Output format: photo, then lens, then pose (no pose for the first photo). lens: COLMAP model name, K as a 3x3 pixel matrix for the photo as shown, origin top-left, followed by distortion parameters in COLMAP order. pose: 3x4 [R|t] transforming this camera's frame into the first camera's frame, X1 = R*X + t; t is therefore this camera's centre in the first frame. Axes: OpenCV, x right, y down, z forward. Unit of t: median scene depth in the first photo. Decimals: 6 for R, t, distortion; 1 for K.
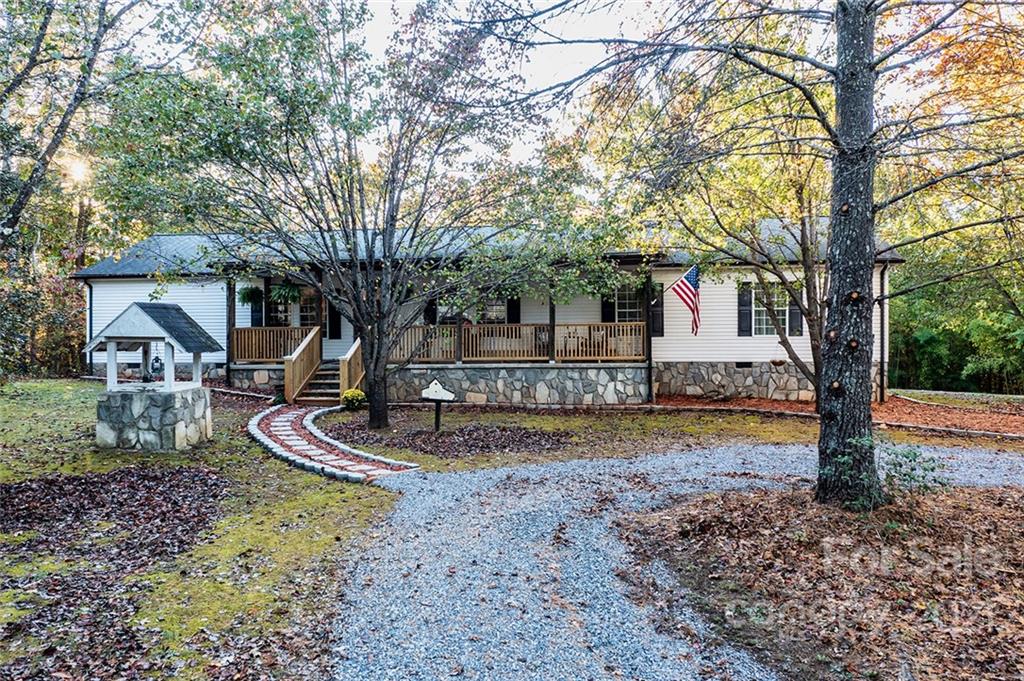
lens RADIAL K [[805.1, 0, 511.7], [0, 805.1, 339.1], [0, 0, 1]] dist [-0.015134, -0.000304]
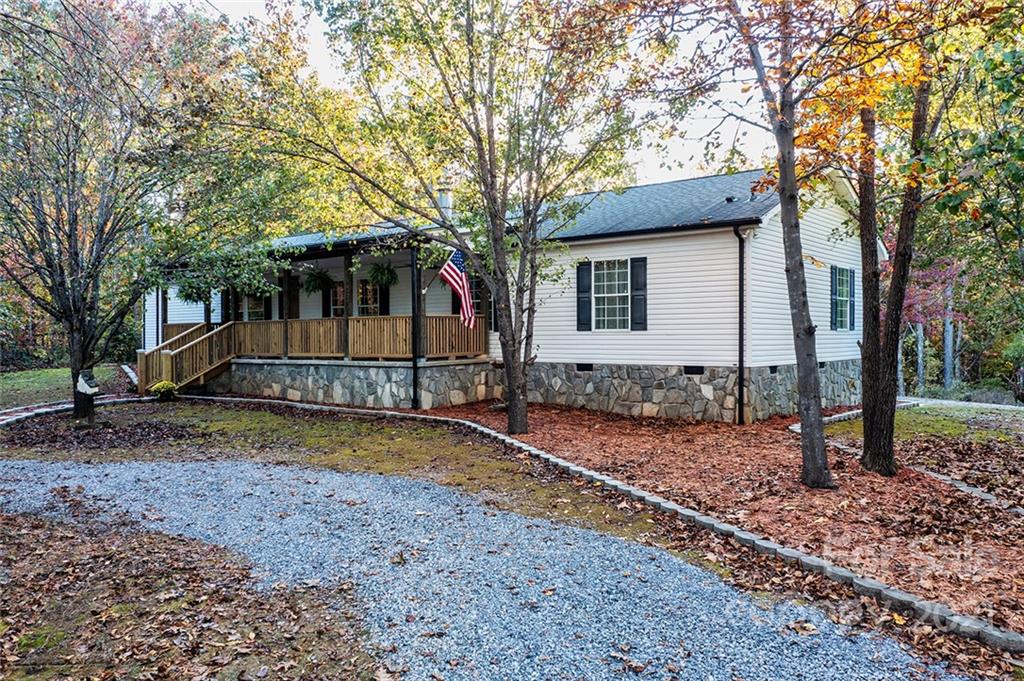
lens RADIAL K [[805.1, 0, 511.7], [0, 805.1, 339.1], [0, 0, 1]] dist [-0.015134, -0.000304]
pose [[0.859106, 0.003645, -0.511785, 0.680705], [-0.002477, 0.999993, 0.002963, 0.002555], [0.511792, -0.001278, 0.859108, 0.309268]]
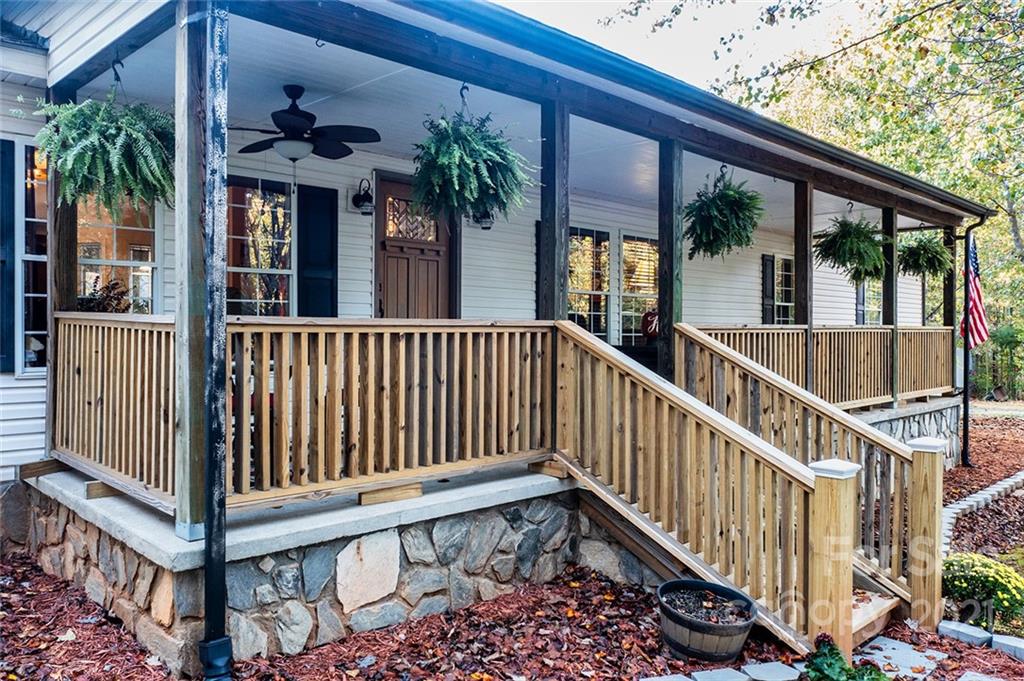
lens RADIAL K [[805.1, 0, 511.7], [0, 805.1, 339.1], [0, 0, 1]] dist [-0.015134, -0.000304]
pose [[0.586276, 0.003753, 0.810103, -0.476421], [-0.002592, 0.999993, -0.002757, -0.009639], [-0.810107, -0.000484, 0.586282, 0.903957]]
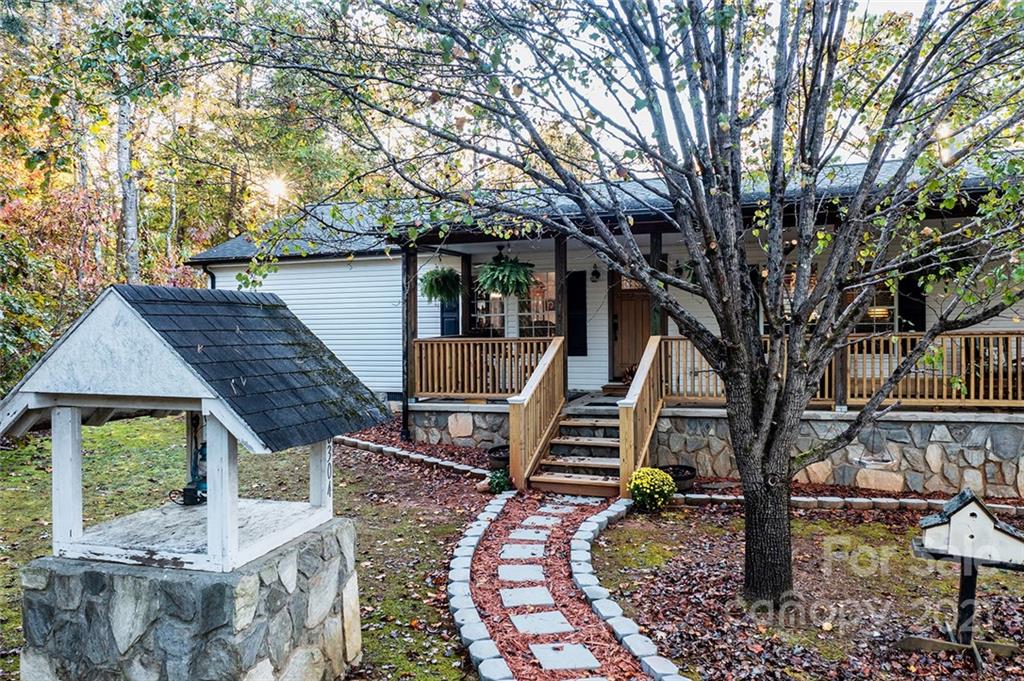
lens RADIAL K [[805.1, 0, 511.7], [0, 805.1, 339.1], [0, 0, 1]] dist [-0.015134, -0.000304]
pose [[0.977834, -0.001671, -0.209376, -0.164689], [0.002292, 0.999994, 0.002722, -0.016434], [0.209370, -0.003141, 0.977831, 0.472485]]
